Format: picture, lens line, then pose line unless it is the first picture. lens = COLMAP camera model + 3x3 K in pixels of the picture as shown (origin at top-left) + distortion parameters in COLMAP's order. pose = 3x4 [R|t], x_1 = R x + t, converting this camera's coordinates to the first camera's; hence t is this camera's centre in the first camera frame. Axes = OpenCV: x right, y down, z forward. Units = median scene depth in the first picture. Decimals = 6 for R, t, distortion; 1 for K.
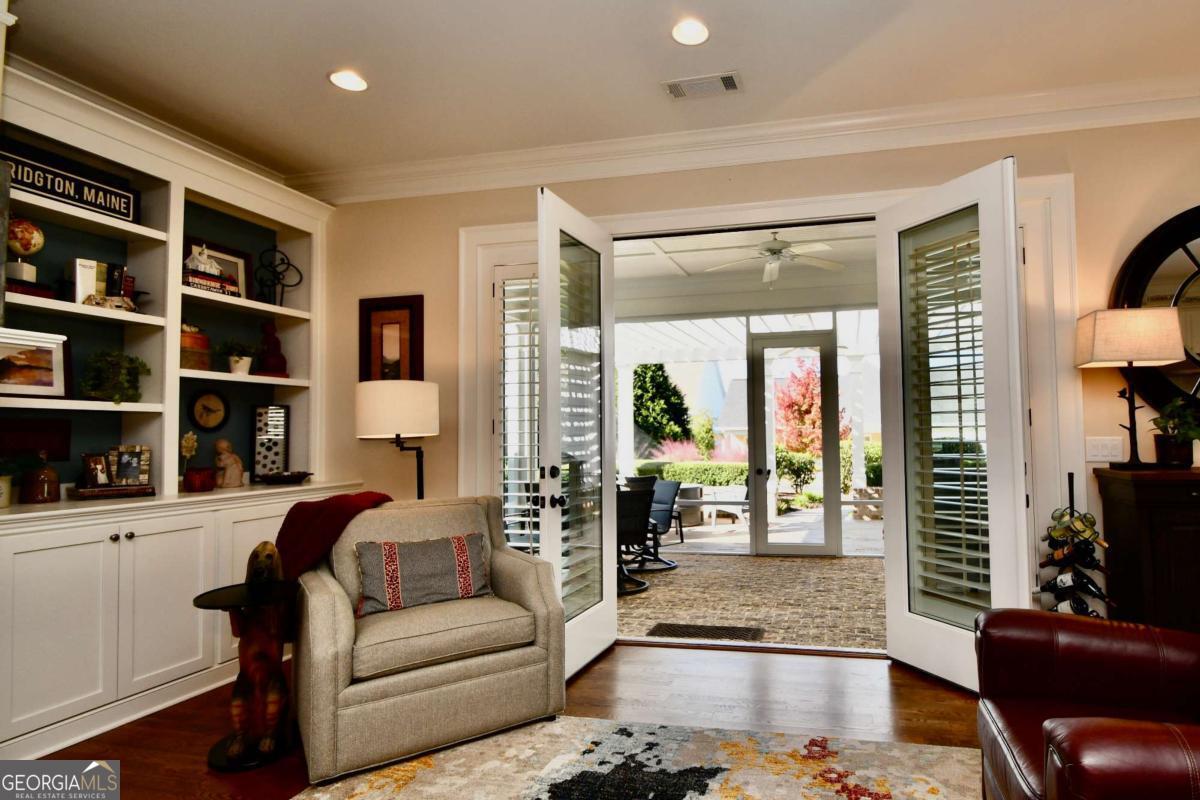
lens RADIAL K [[636.8, 0, 723.9], [0, 636.8, 404.5], [0, 0, 1]] dist [0.002790, -0.013215]
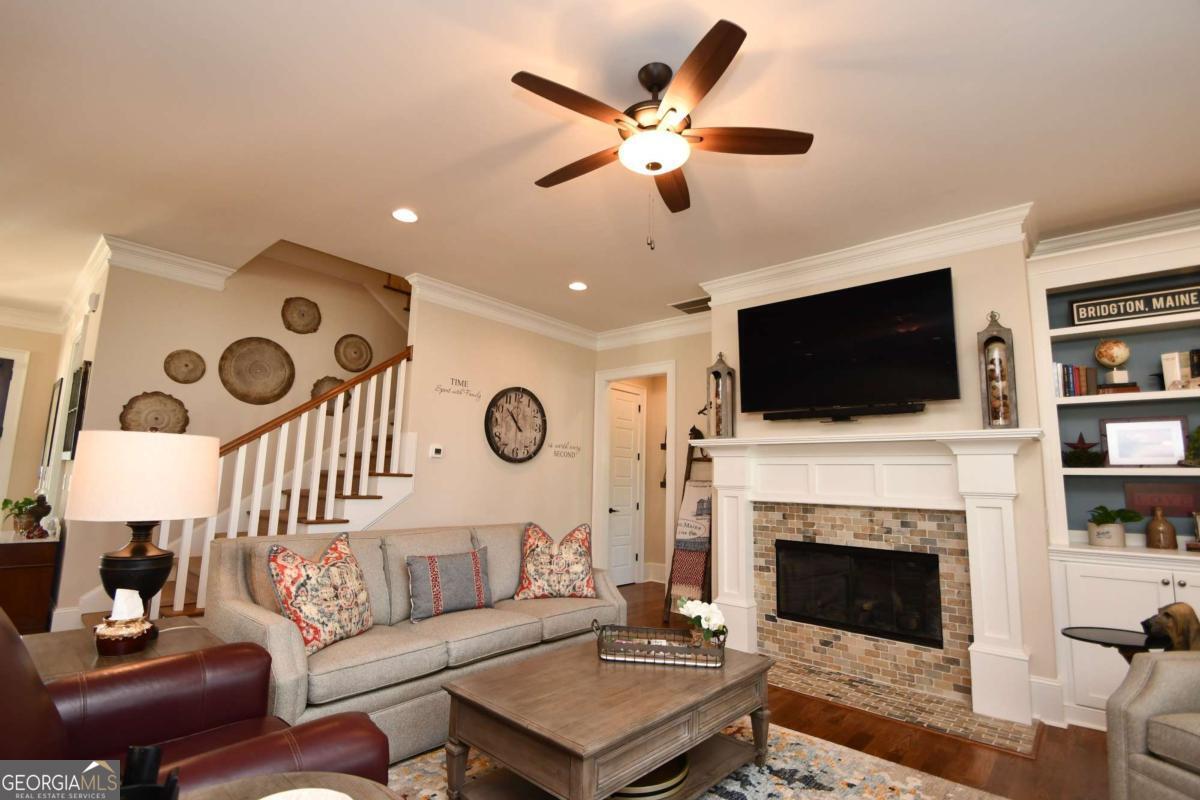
lens RADIAL K [[549.6, 0, 585.8], [0, 549.6, 403.4], [0, 0, 1]] dist [0.002652, -0.013131]
pose [[-0.515938, -0.122809, -0.847777, 0.464649], [0.015174, 0.988205, -0.152385, 0.012031], [0.856492, -0.091485, -0.507989, 0.536447]]
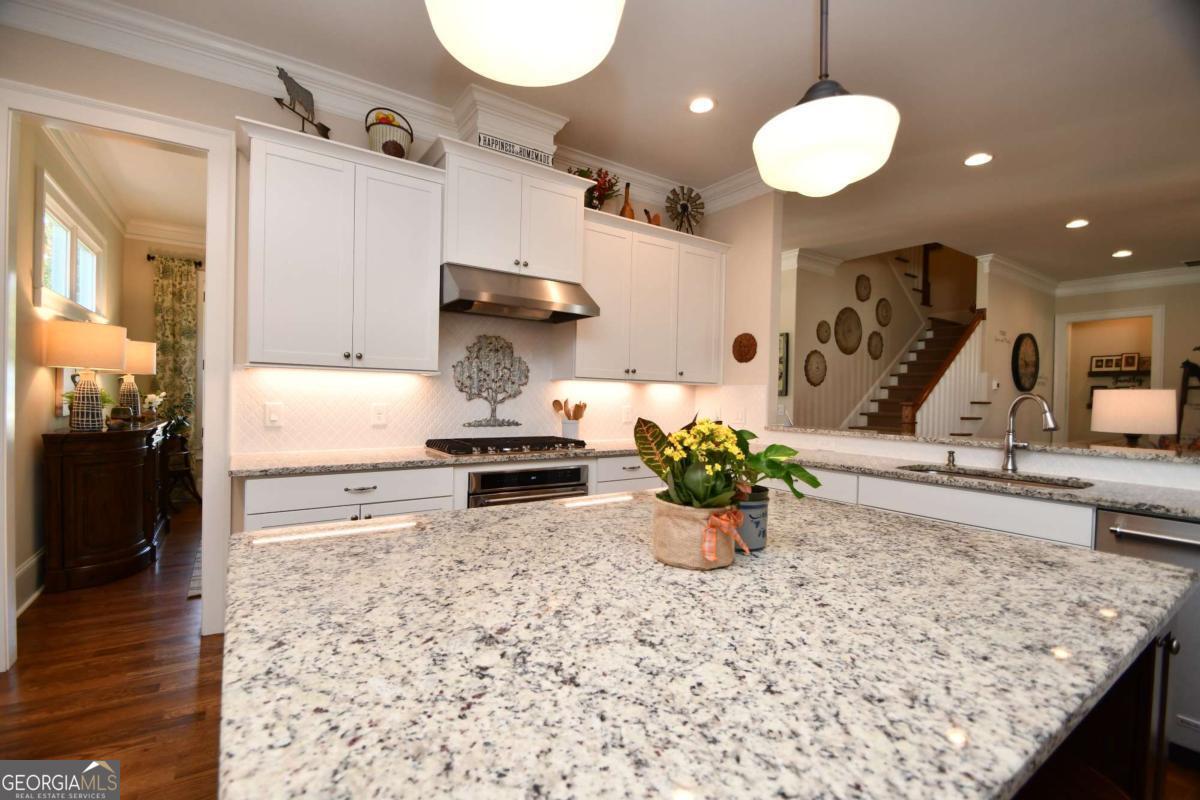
lens RADIAL K [[523.6, 0, 590.2], [0, 523.6, 404.2], [0, 0, 1]] dist [0.001342, -0.012050]
pose [[-0.709582, 0.009370, -0.704560, 1.934254], [0.023306, 0.999677, -0.010177, -0.040320], [0.704237, -0.023642, -0.709571, -0.326496]]
